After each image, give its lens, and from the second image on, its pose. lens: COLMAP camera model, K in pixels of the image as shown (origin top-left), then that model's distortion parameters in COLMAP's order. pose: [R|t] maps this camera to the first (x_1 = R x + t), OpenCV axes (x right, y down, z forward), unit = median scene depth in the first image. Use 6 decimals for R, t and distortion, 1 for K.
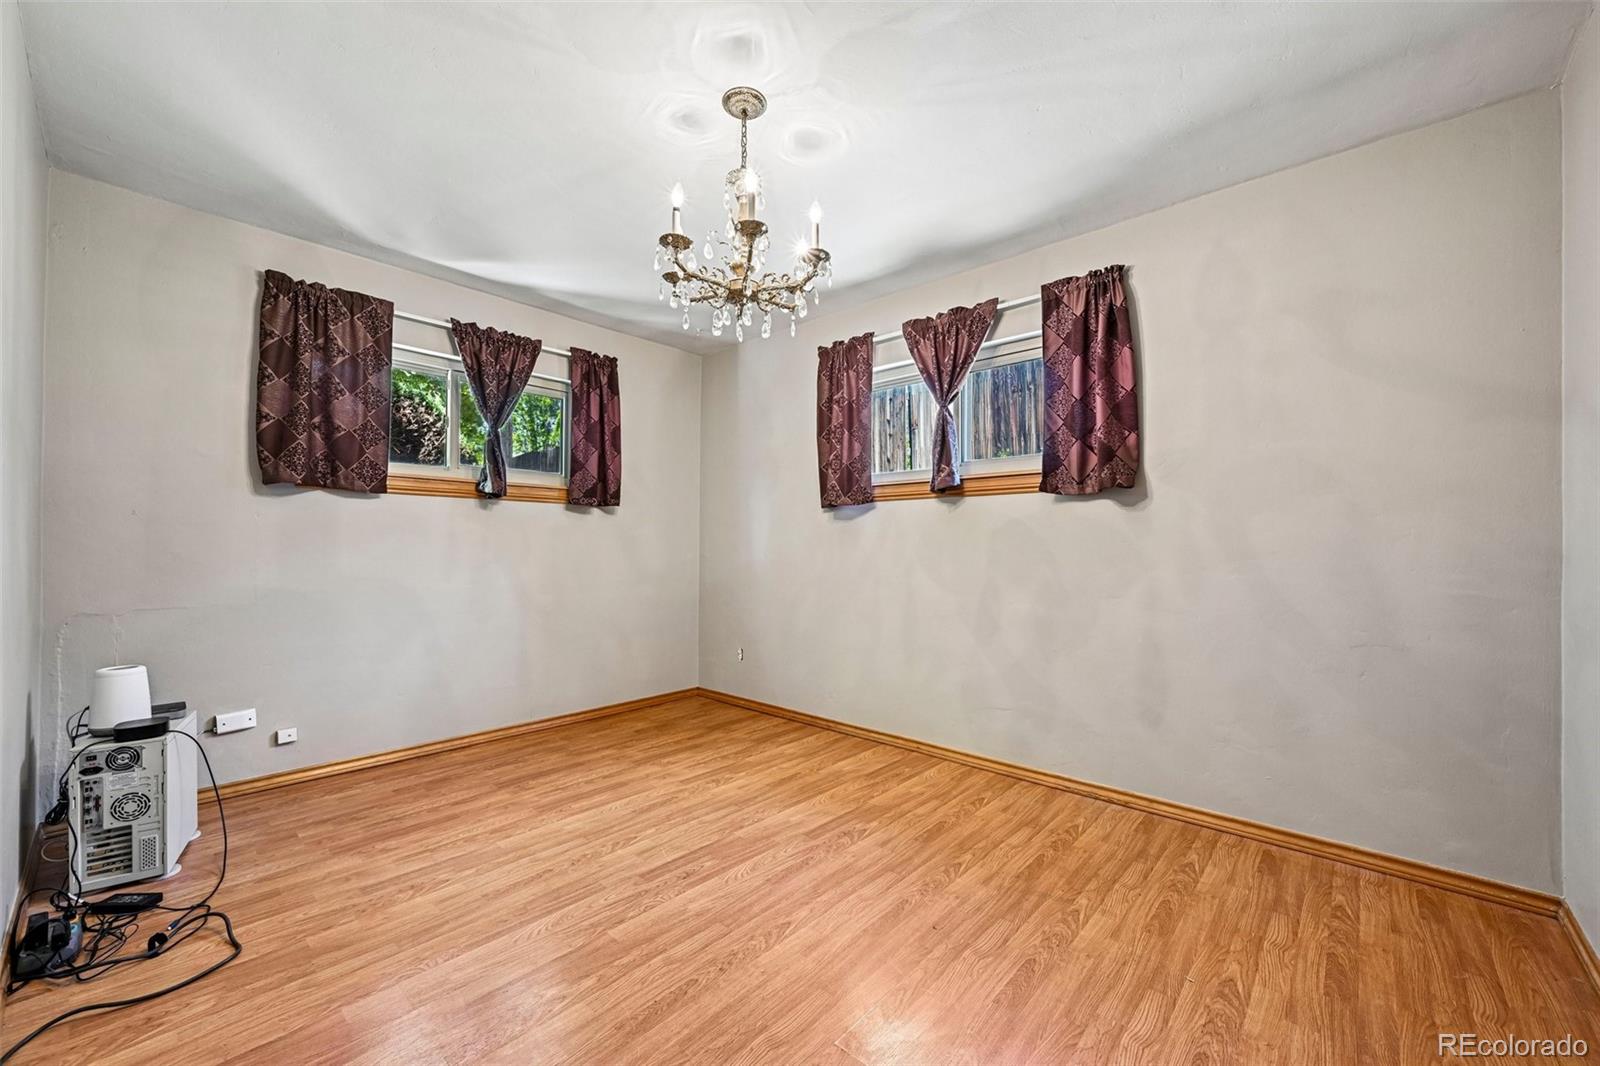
lens RADIAL K [[623.9, 0, 807.2], [0, 623.9, 538.4], [0, 0, 1]] dist [-0.002383, 0.000365]
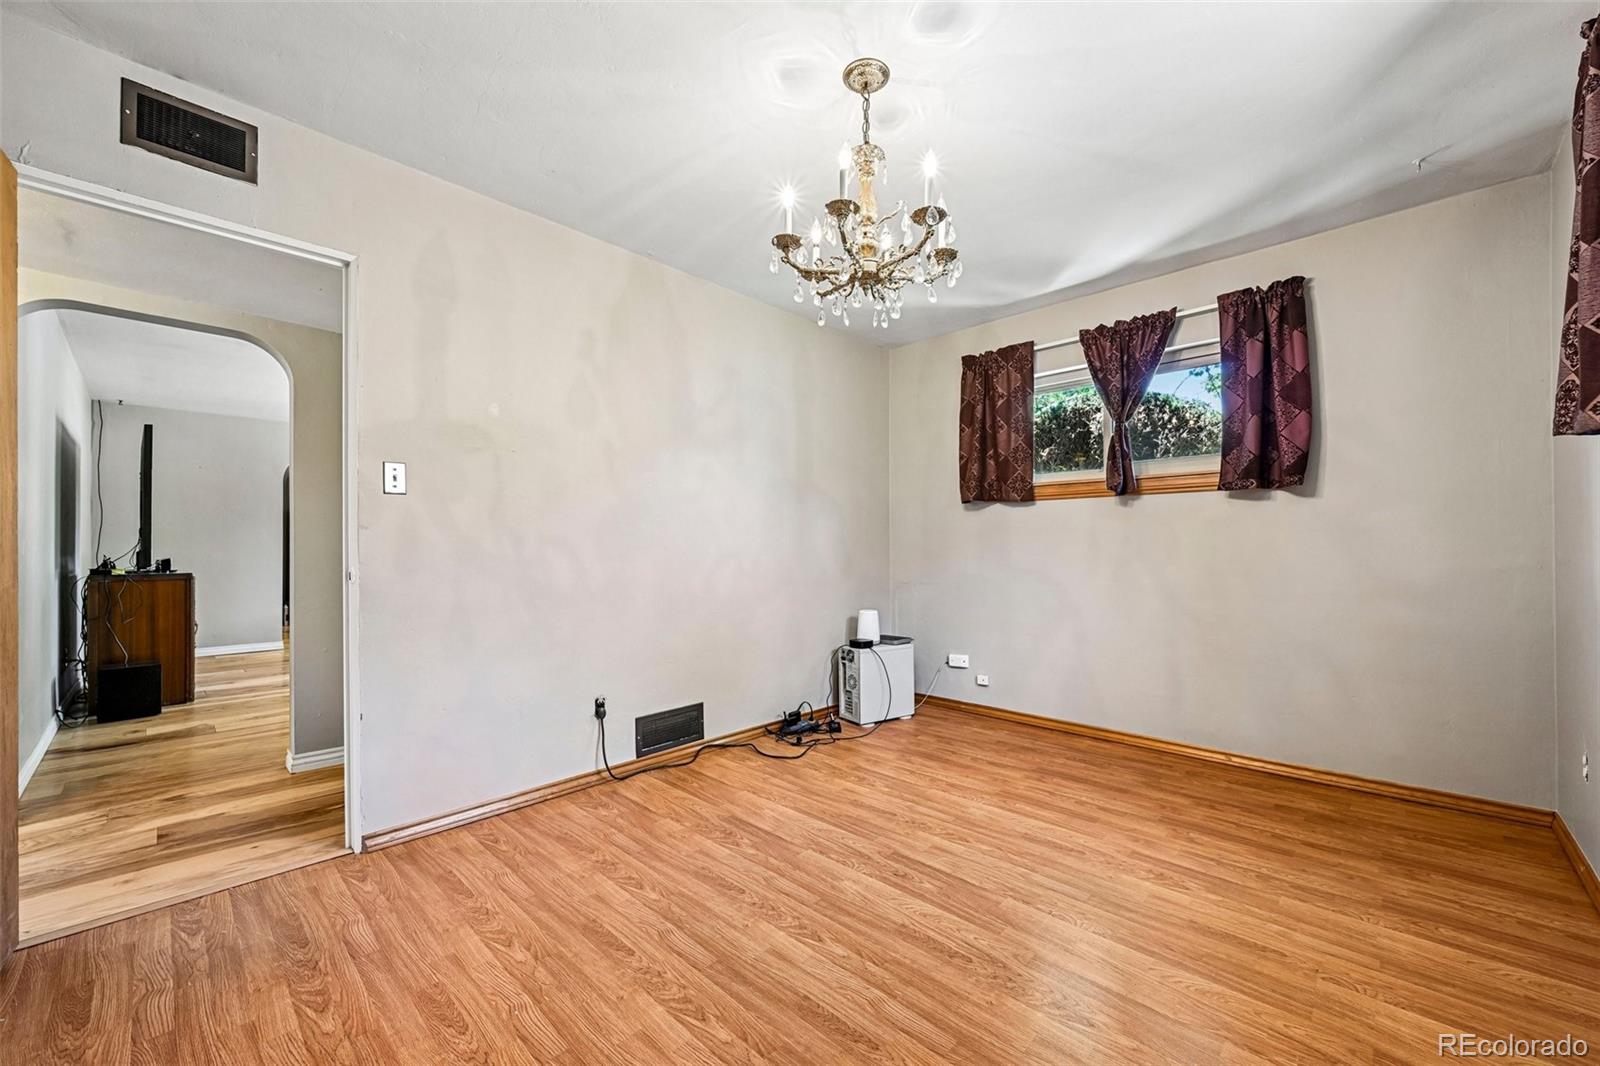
lens RADIAL K [[623.9, 0, 808.3], [0, 623.9, 543.8], [0, 0, 1]] dist [-0.002383, 0.000365]
pose [[-0.032402, -0.008835, -0.999436, 0.557934], [0.018738, 0.999780, -0.009445, 0.013927], [0.999299, -0.019033, -0.032229, 0.619930]]
